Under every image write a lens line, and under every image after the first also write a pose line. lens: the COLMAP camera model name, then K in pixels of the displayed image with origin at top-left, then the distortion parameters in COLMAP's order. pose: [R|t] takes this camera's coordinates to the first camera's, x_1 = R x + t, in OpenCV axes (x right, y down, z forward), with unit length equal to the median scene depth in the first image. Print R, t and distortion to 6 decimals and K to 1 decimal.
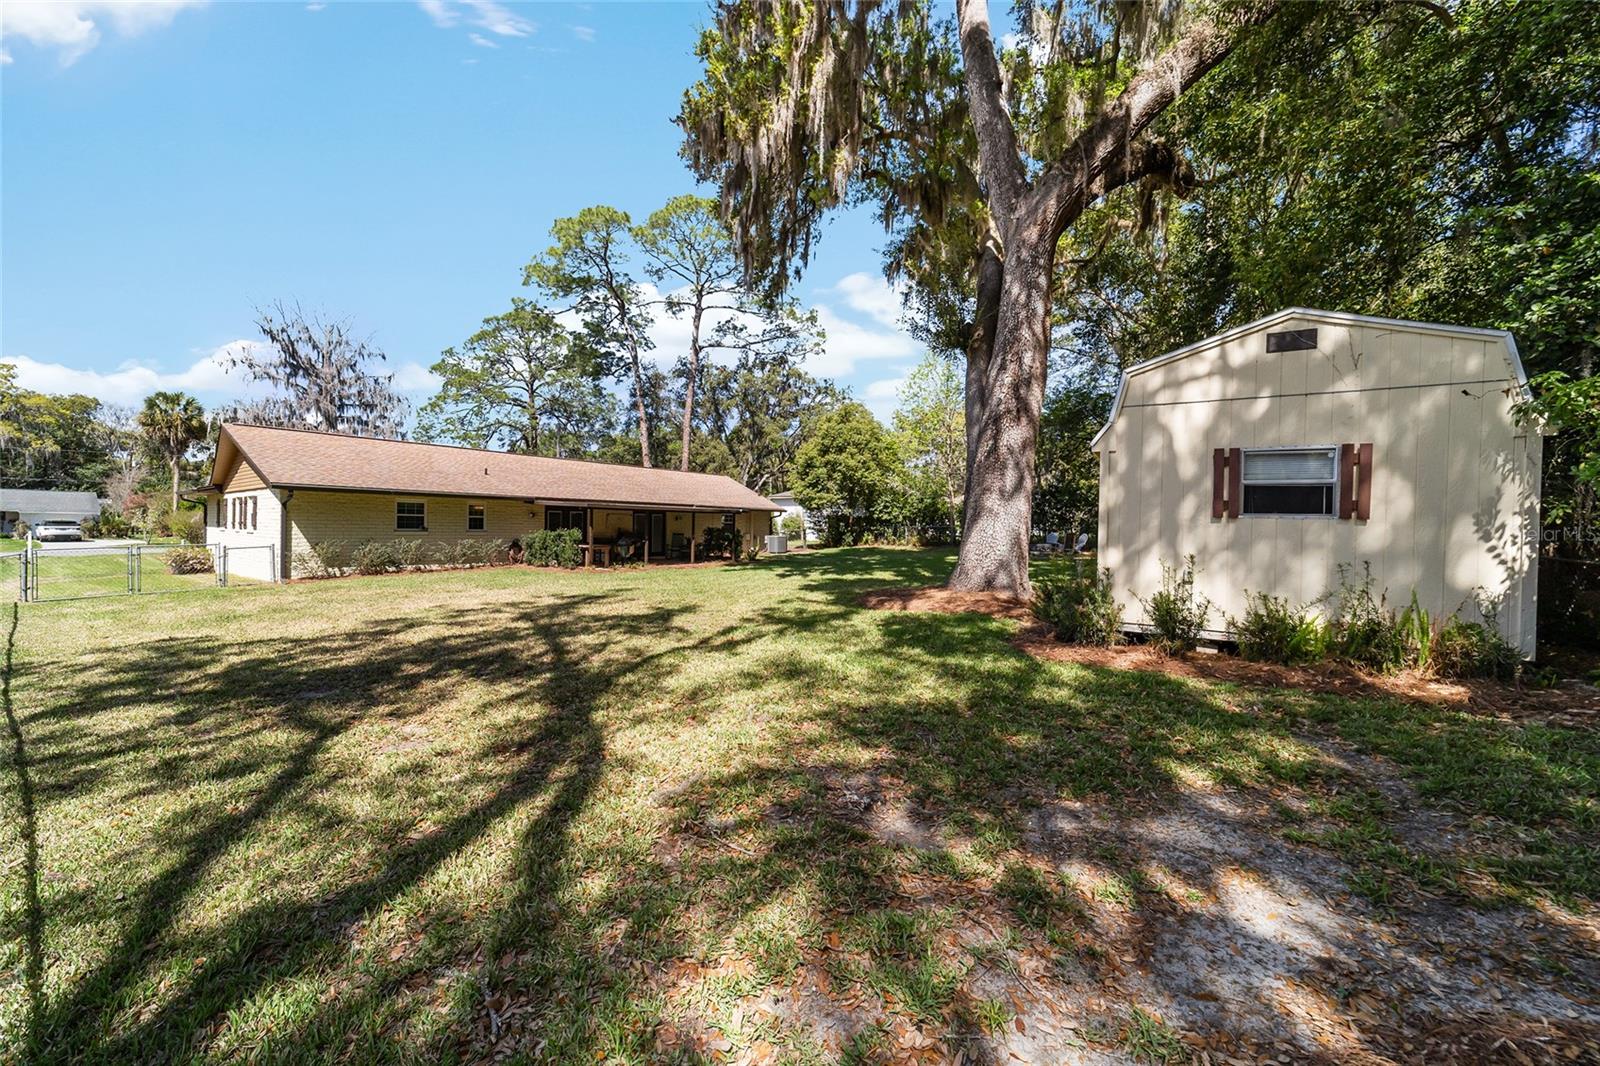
lens RADIAL K [[627.9, 0, 802.0], [0, 627.9, 523.1], [0, 0, 1]] dist [-0.000909, 0.000064]
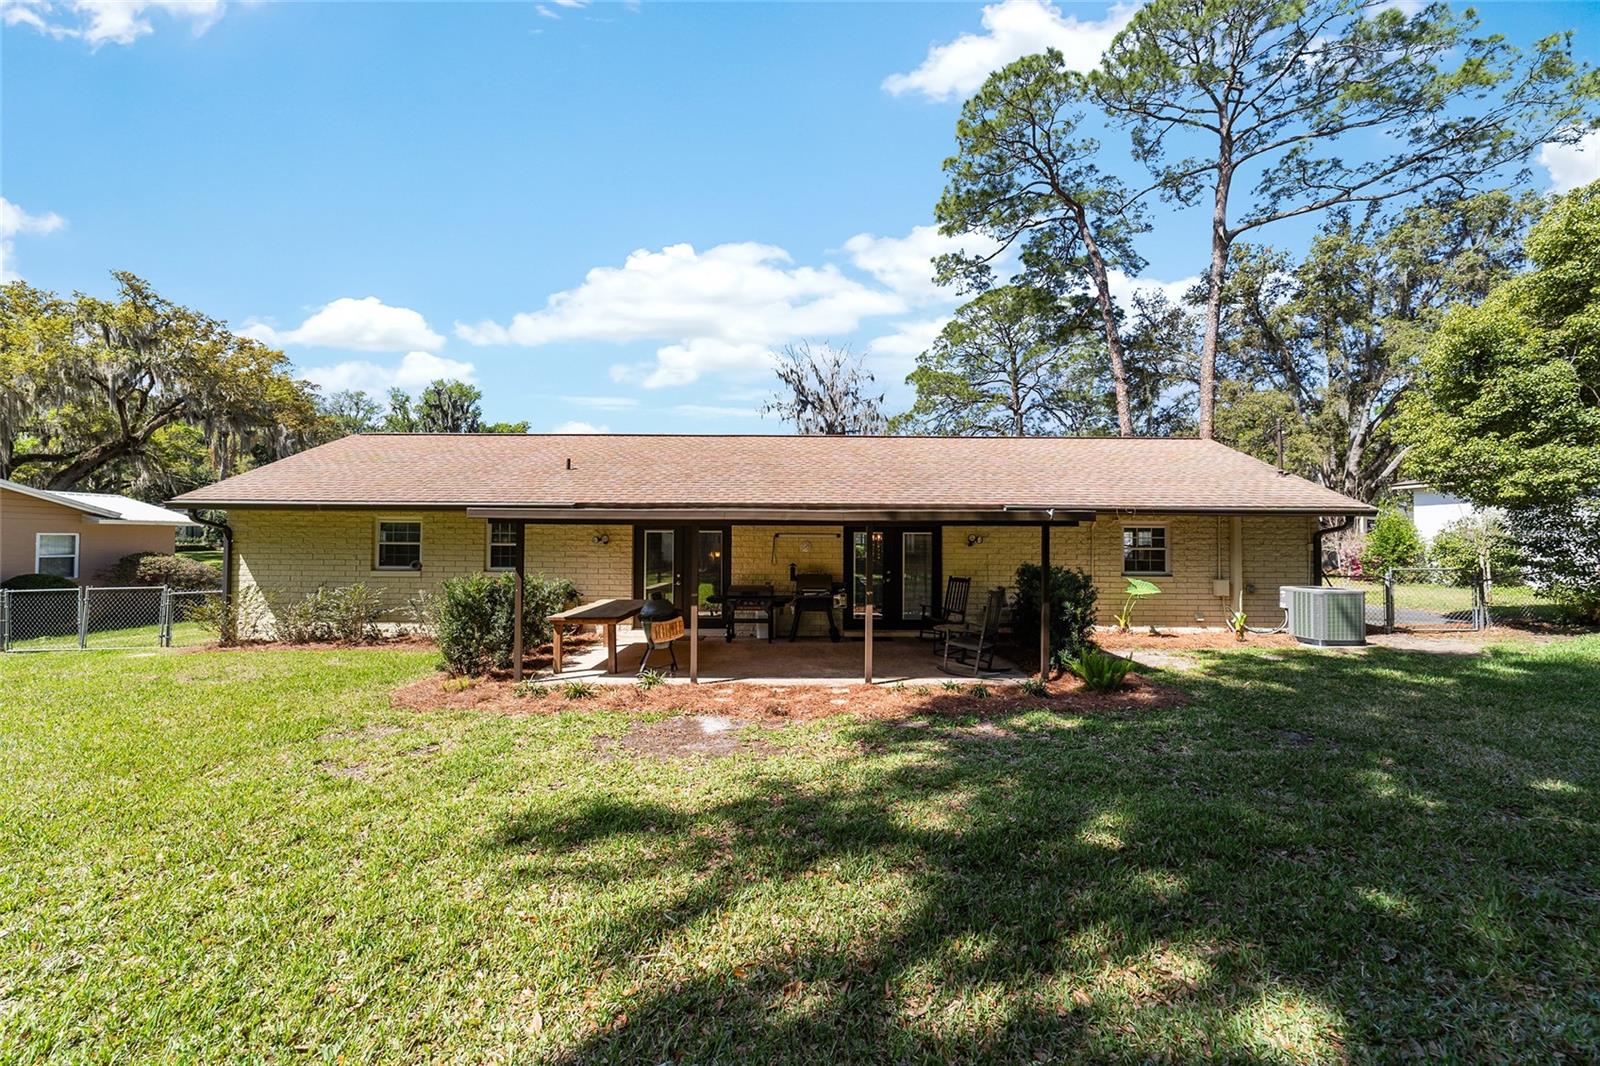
lens RADIAL K [[614.9, 0, 800.7], [0, 614.9, 532.0], [0, 0, 1]] dist [-0.025321, 0.010180]
pose [[0.614396, -0.021321, -0.788710, 0.025438], [0.007633, 0.999749, -0.021080, -0.003166], [0.788961, 0.006931, 0.614404, 0.361982]]
